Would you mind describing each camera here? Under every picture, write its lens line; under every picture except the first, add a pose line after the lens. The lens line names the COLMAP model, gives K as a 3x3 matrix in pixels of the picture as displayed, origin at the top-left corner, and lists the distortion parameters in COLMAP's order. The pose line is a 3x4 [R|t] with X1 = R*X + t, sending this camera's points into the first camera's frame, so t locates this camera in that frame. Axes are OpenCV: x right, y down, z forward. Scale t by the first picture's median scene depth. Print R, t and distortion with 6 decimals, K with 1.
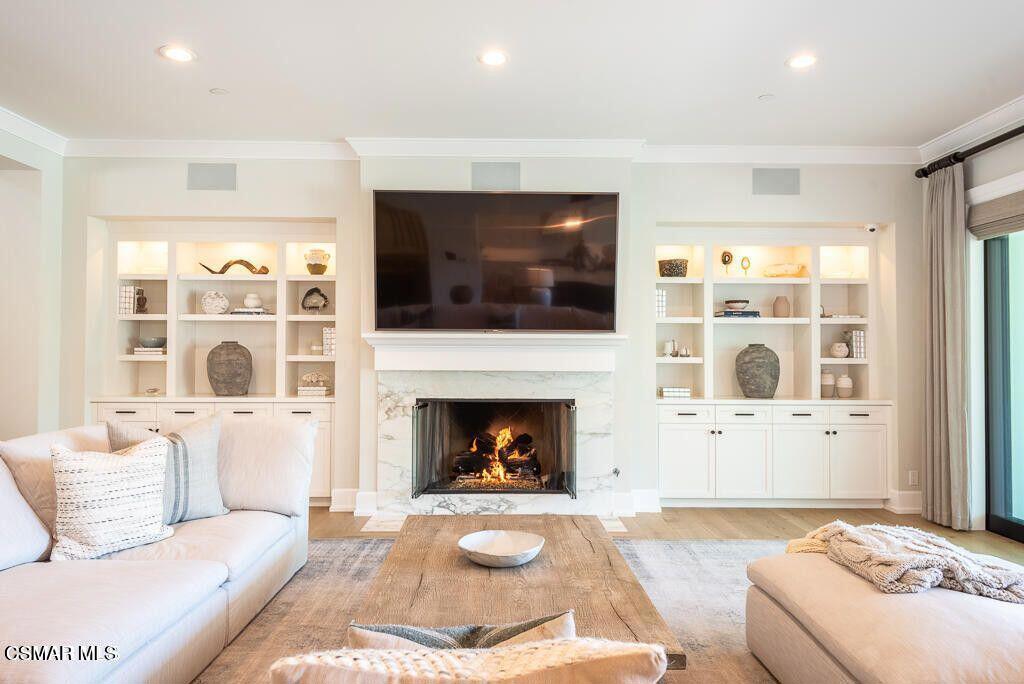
lens RADIAL K [[666.9, 0, 513.6], [0, 666.9, 338.3], [0, 0, 1]] dist [0.009690, 0.002465]
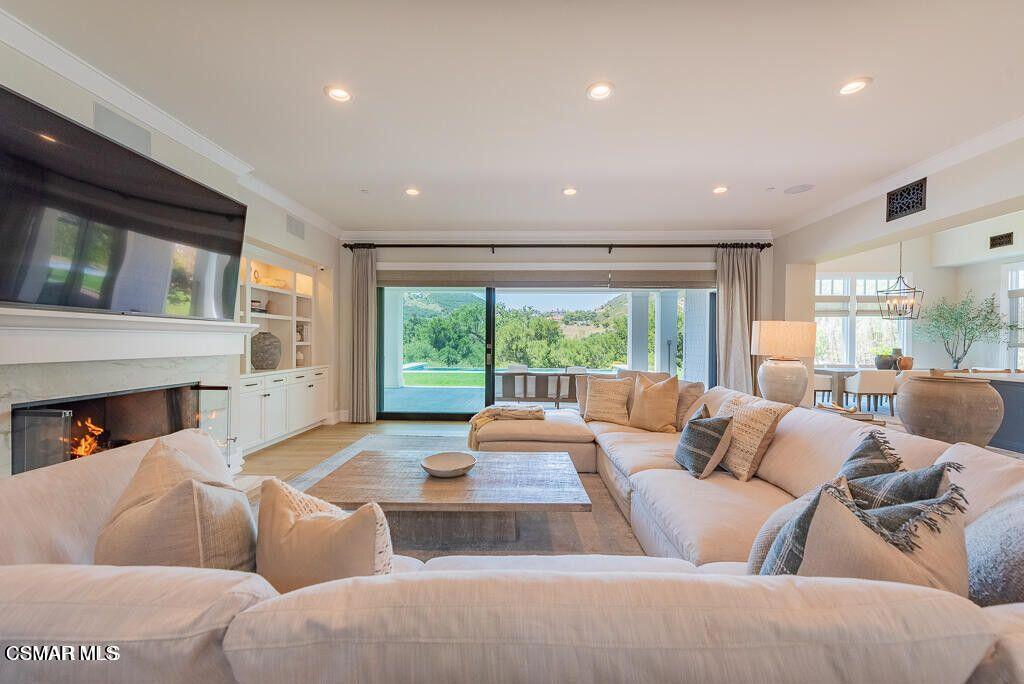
lens RADIAL K [[390.2, 0, 514.2], [0, 390.2, 337.5], [0, 0, 1]] dist [-0.019013, -0.000371]
pose [[0.034165, 0.005049, 0.999403, -0.463061], [-0.027350, 0.999617, -0.004115, 0.008819], [-0.999042, -0.027194, 0.034290, 0.438220]]
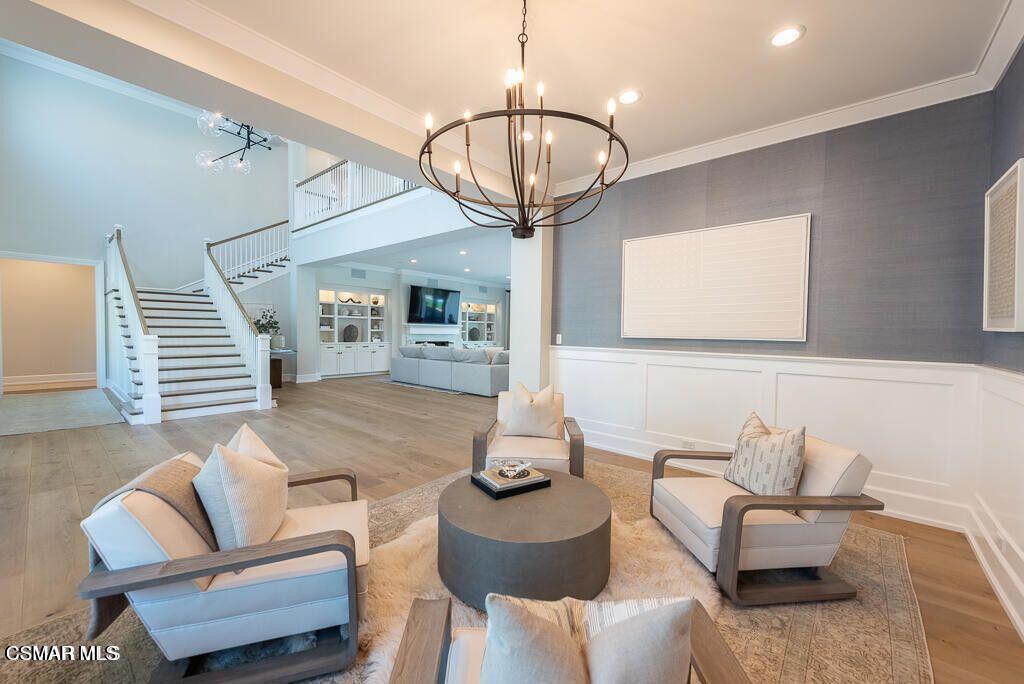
lens RADIAL K [[390.2, 0, 509.7], [0, 390.2, 341.0], [0, 0, 1]] dist [-0.019013, -0.000371]
pose [[0.666021, -0.012607, 0.745826, -1.304260], [-0.028787, 0.998678, 0.042589, -0.017929], [-0.745377, -0.049835, 0.664778, -0.771462]]
